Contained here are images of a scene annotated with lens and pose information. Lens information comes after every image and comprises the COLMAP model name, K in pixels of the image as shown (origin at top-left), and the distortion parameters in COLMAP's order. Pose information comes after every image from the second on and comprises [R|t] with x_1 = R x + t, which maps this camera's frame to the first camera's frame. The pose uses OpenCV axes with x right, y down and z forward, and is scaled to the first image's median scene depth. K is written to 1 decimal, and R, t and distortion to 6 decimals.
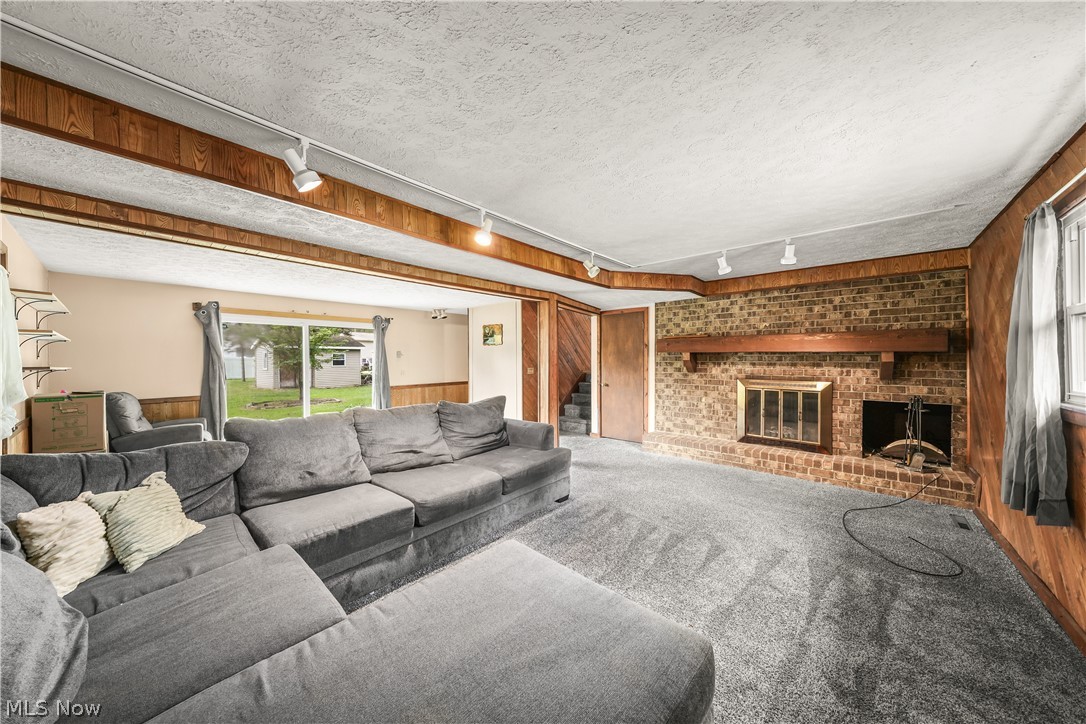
lens RADIAL K [[369.5, 0, 537.9], [0, 369.5, 360.2], [0, 0, 1]] dist [0.001418, -0.000184]
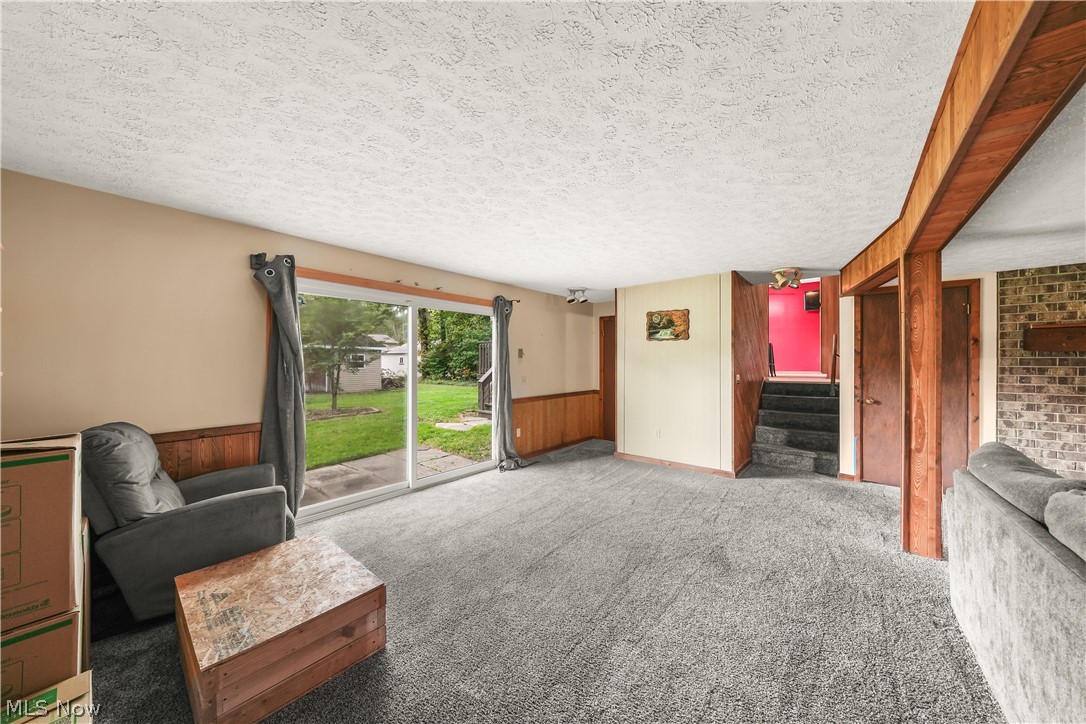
lens RADIAL K [[369.5, 0, 542.7], [0, 369.5, 360.3], [0, 0, 1]] dist [0.001418, -0.000184]
pose [[0.999809, 0.006687, 0.018367, -0.525813], [-0.006559, 0.999954, -0.007007, 0.002820], [-0.018413, 0.006885, 0.999807, 0.457569]]
